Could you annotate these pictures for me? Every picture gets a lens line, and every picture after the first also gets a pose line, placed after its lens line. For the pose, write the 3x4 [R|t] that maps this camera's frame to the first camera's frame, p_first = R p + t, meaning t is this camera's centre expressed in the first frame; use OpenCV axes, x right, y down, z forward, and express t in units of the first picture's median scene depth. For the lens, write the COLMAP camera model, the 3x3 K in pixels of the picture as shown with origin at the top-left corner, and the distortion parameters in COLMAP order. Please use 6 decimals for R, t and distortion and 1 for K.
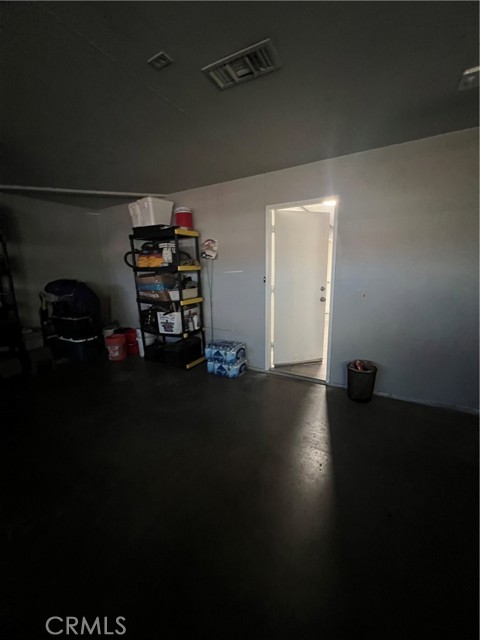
lens RADIAL K [[256.9, 0, 240.0], [0, 256.9, 320.0], [0, 0, 1]] dist [0.000179, -0.000005]
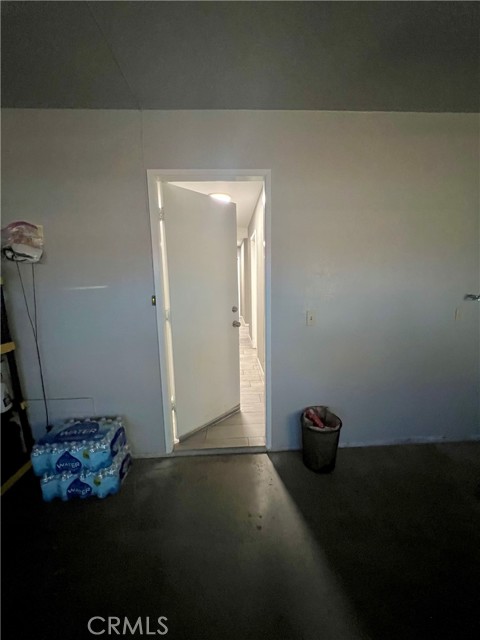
lens RADIAL K [[259.3, 0, 245.0], [0, 259.3, 319.4], [0, 0, 1]] dist [-0.001502, -0.000329]
pose [[0.834909, -0.084159, 0.543916, -0.049352], [0.112799, 0.993428, -0.019436, -0.078305], [-0.538705, 0.077580, 0.838915, 0.391735]]
